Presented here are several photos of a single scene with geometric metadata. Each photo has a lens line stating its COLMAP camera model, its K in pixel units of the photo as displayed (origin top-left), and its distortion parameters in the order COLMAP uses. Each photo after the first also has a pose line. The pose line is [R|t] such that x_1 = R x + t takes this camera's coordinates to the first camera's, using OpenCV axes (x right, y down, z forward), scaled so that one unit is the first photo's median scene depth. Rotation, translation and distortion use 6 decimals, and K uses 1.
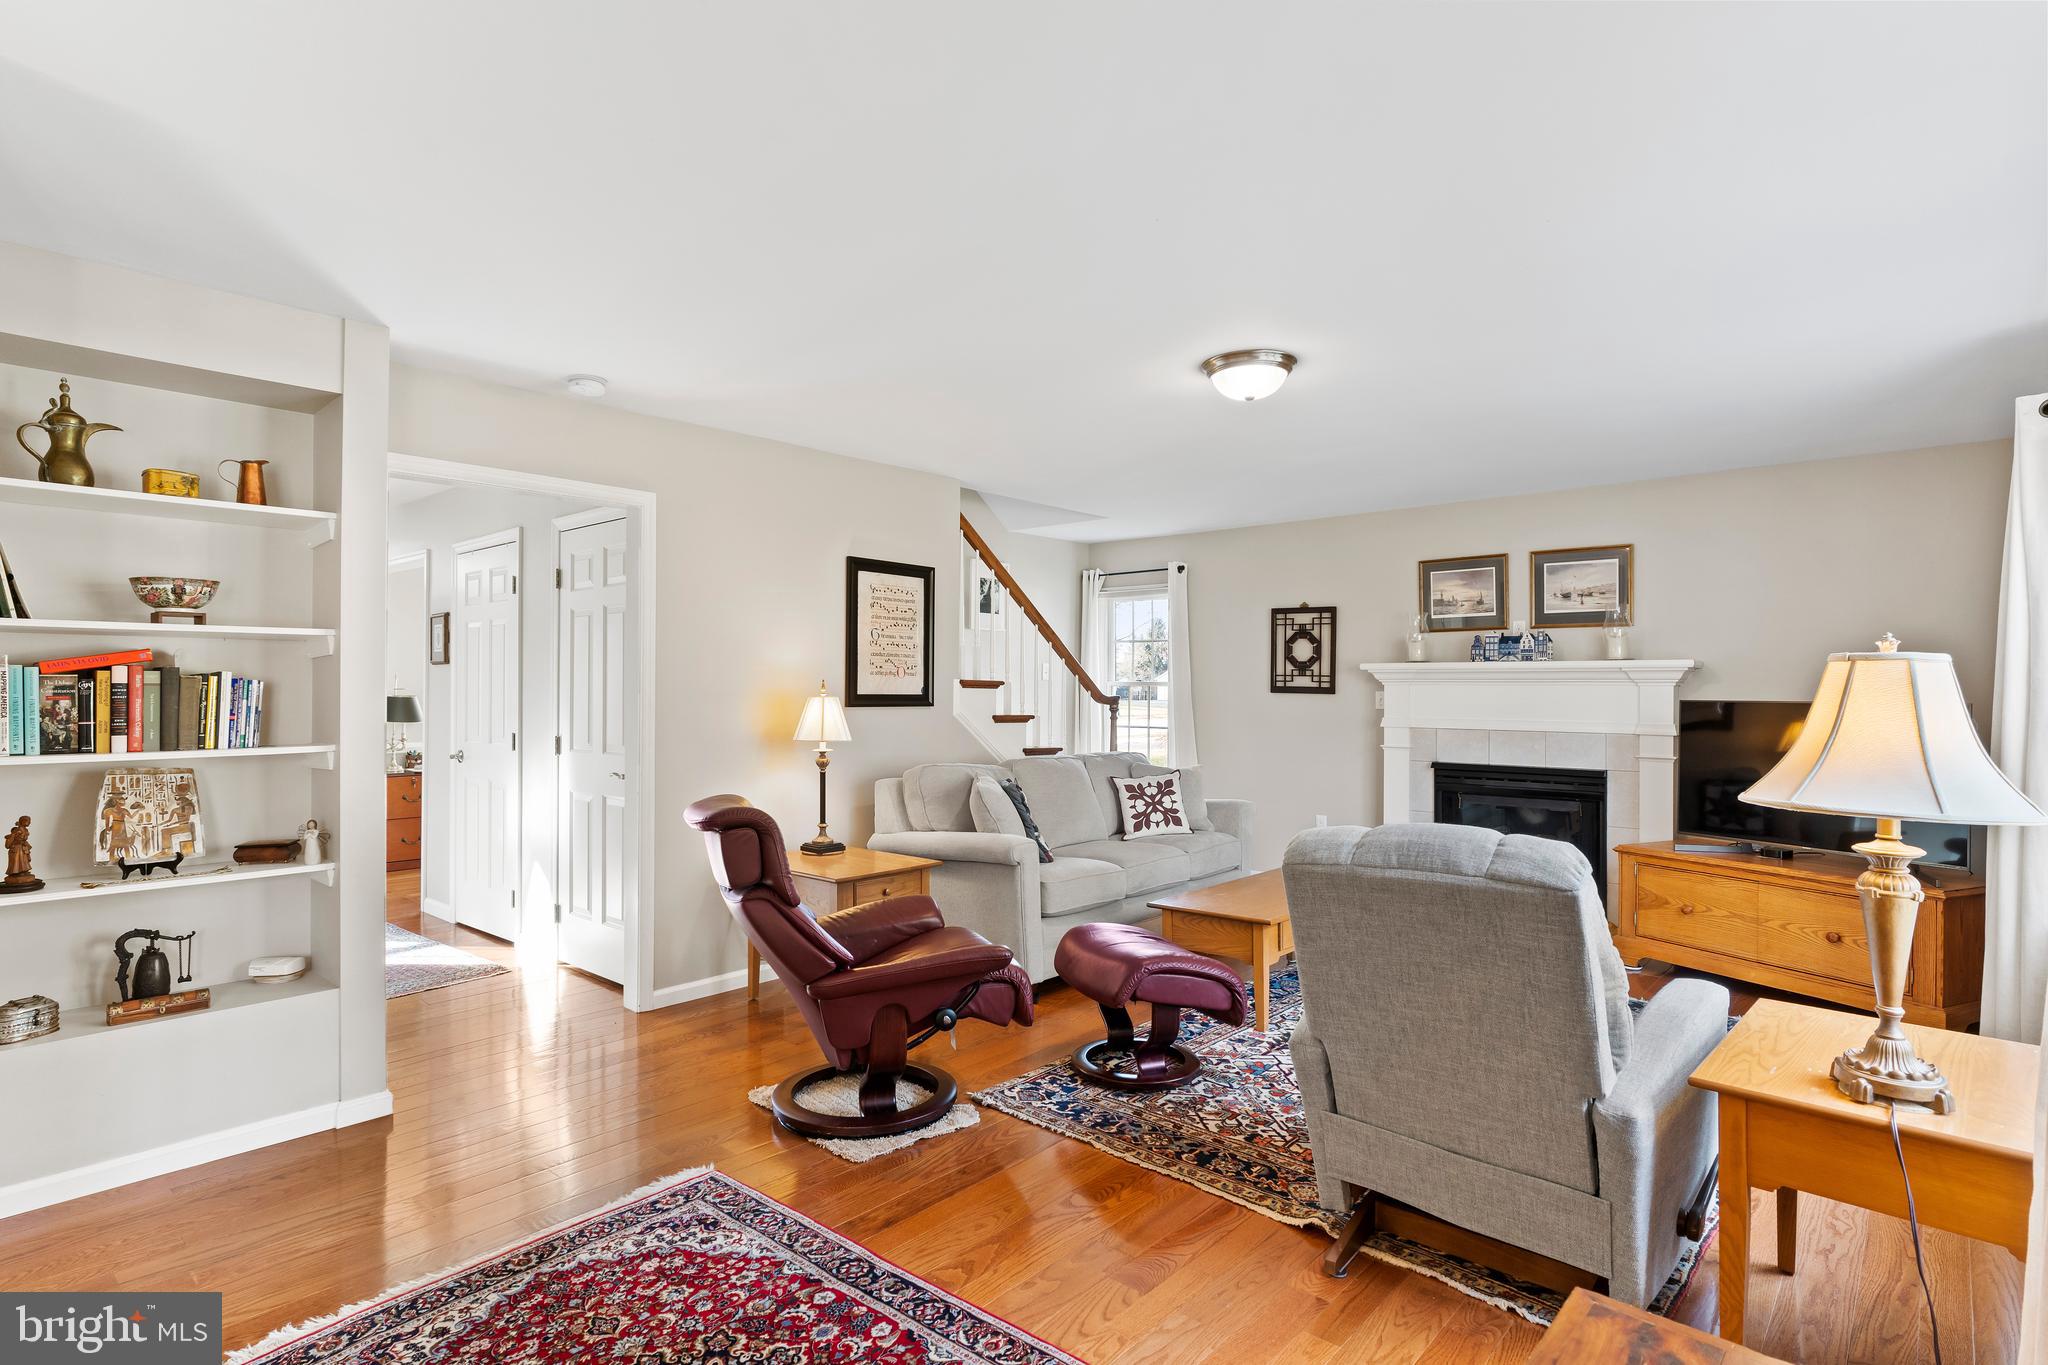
lens RADIAL K [[1052.2, 0, 1032.5], [0, 1052.2, 671.2], [0, 0, 1]] dist [-0.009799, 0.001960]
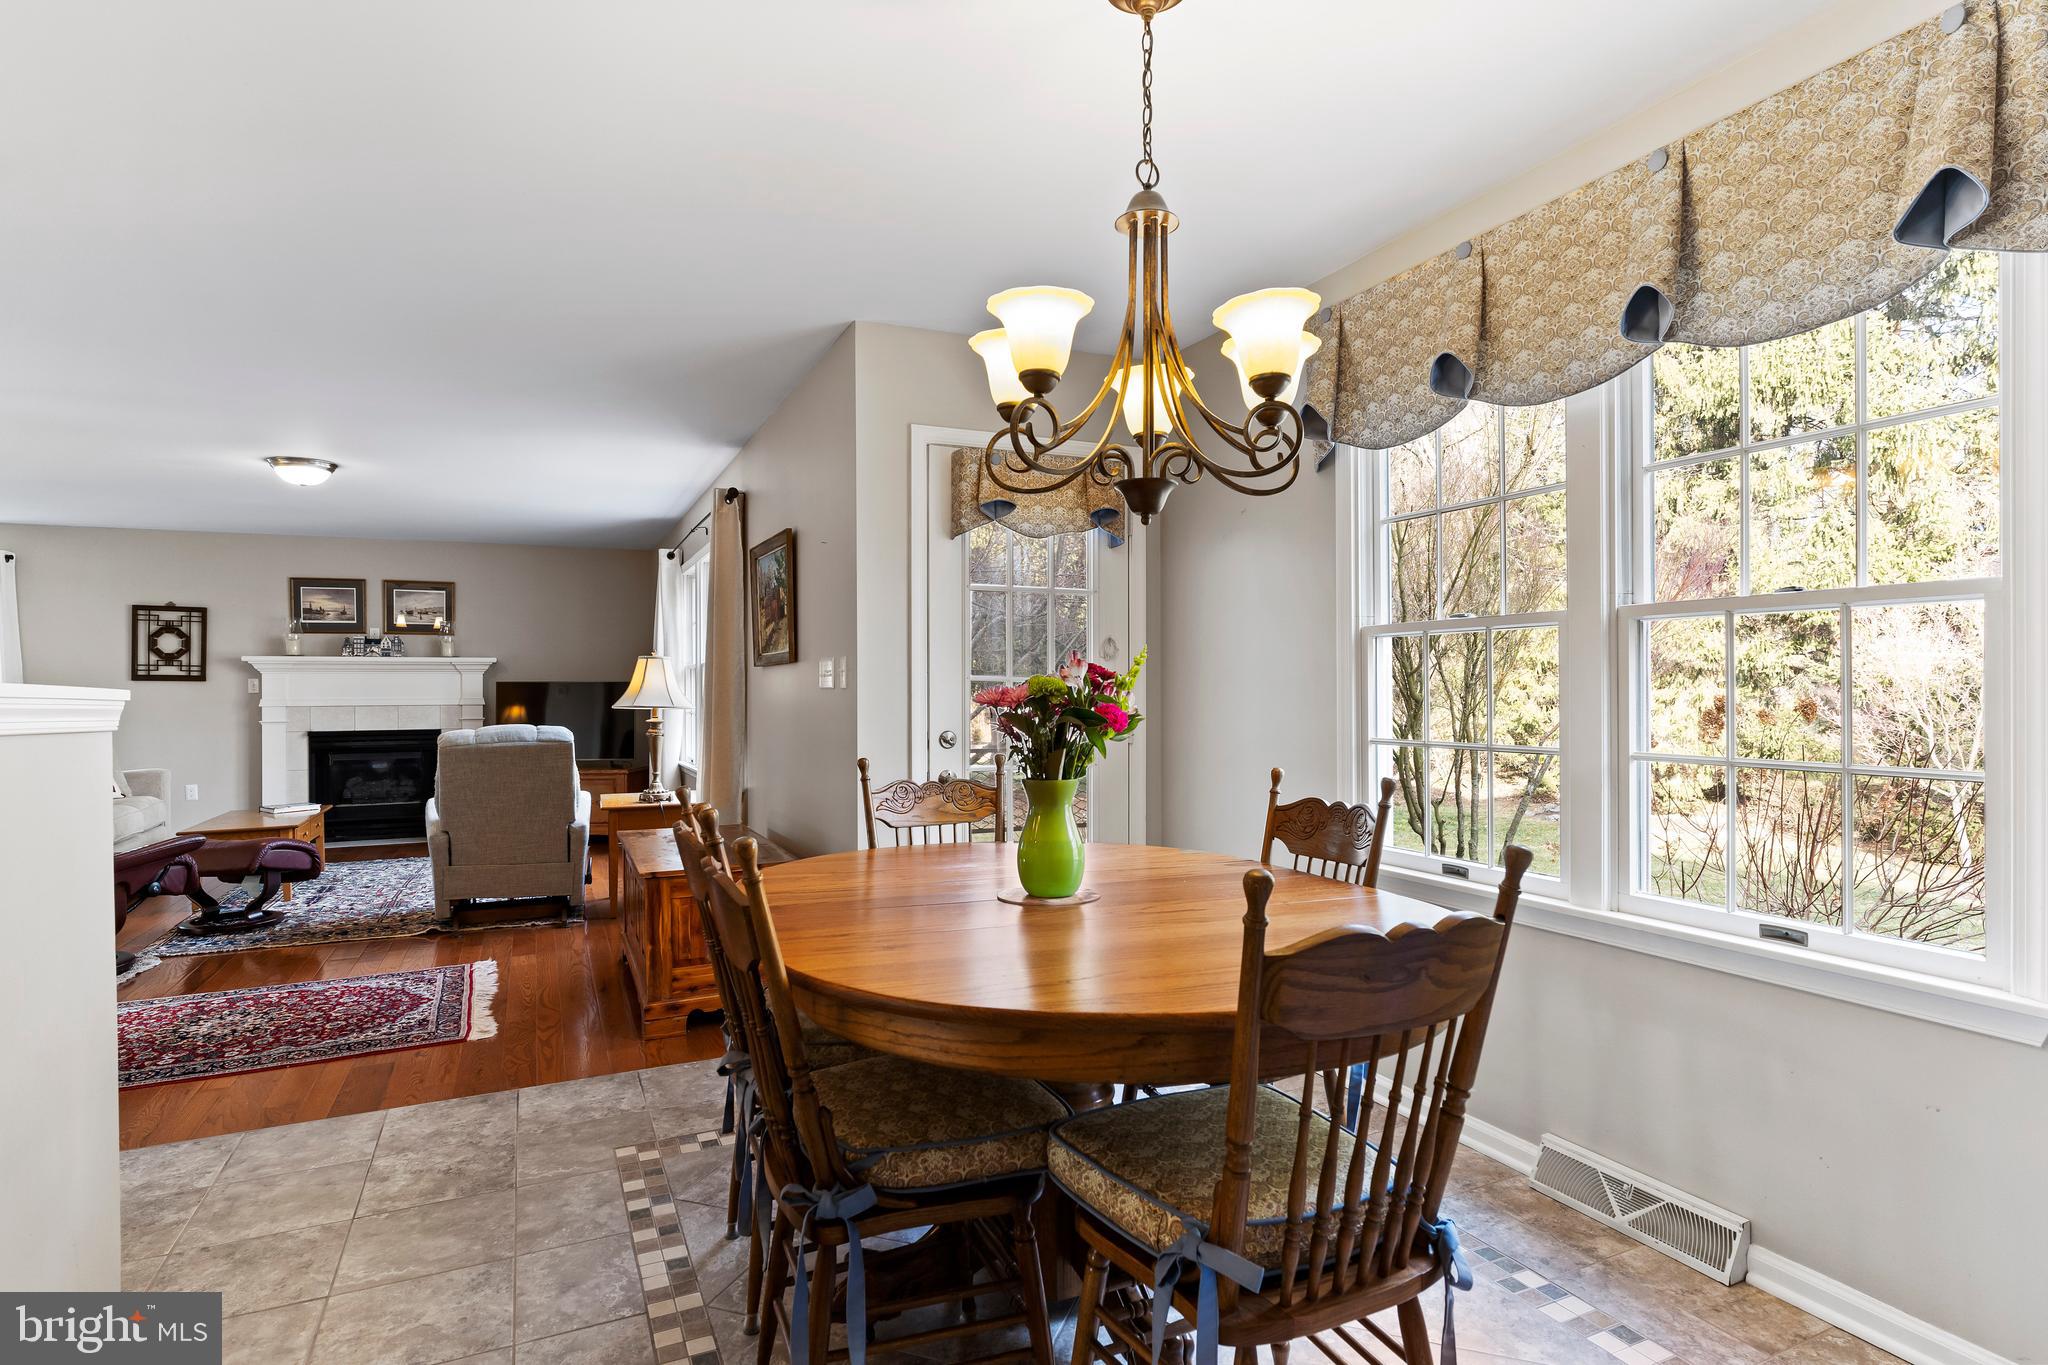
lens RADIAL K [[1052.2, 0, 1024.7], [0, 1052.2, 691.9], [0, 0, 1]] dist [-0.009799, 0.001960]
pose [[0.402613, -0.010227, 0.915313, -0.510471], [-0.007991, 0.999860, 0.014686, 0.010869], [-0.915336, -0.013227, 0.402475, -0.395637]]
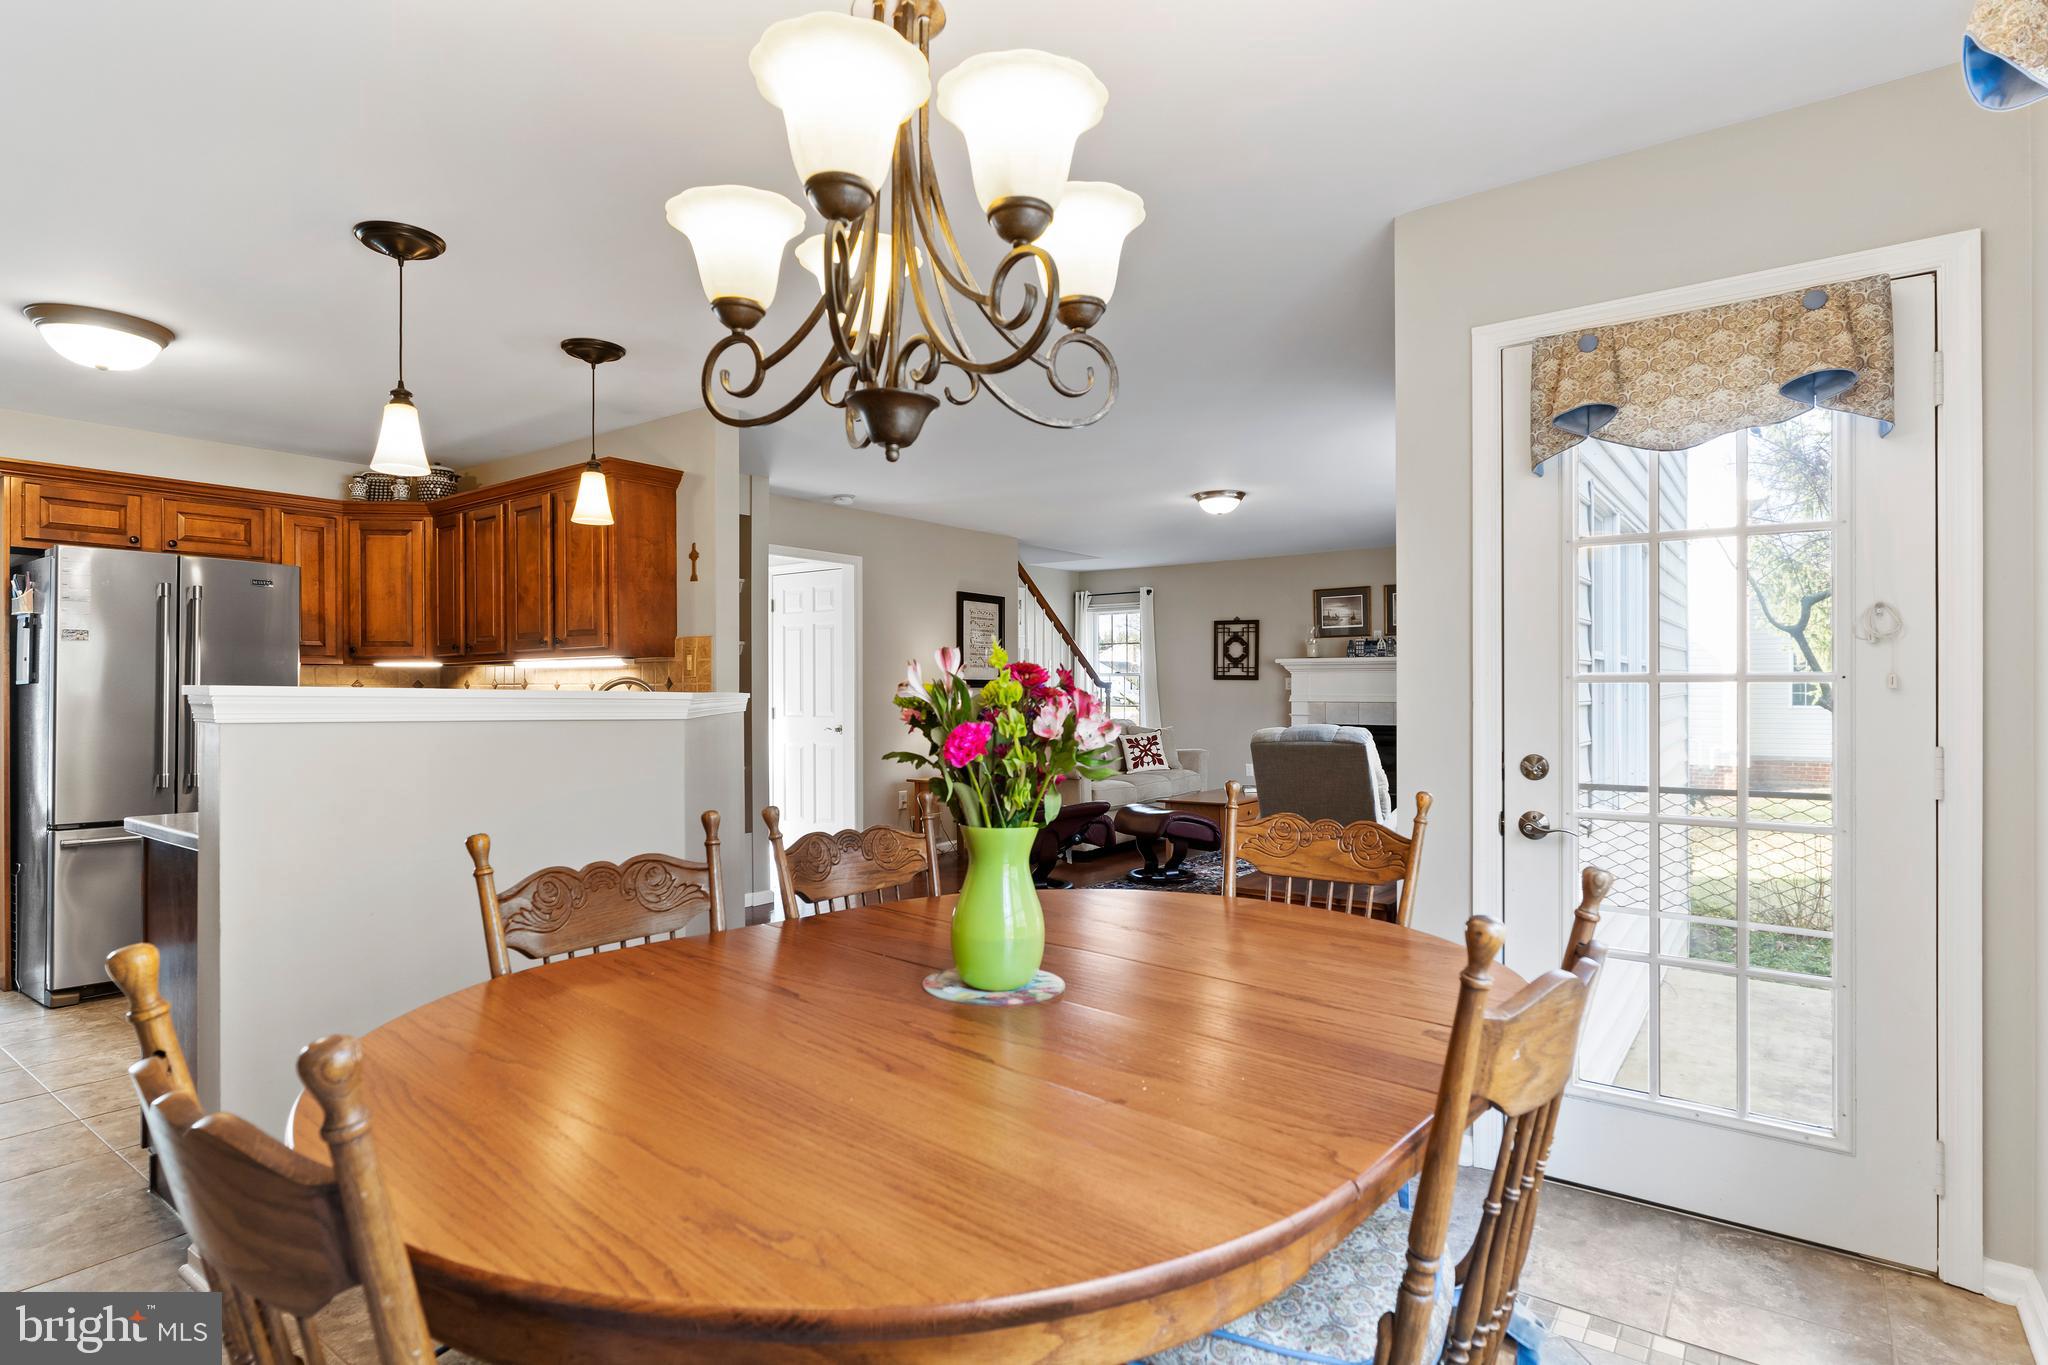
lens RADIAL K [[1052.2, 0, 1021.5], [0, 1052.2, 670.8], [0, 0, 1]] dist [-0.009799, 0.001960]
pose [[0.997259, -0.004877, 0.073825, -0.176451], [0.004825, 0.999988, 0.000879, 0.007123], [-0.073829, -0.000521, 0.997271, -0.515682]]
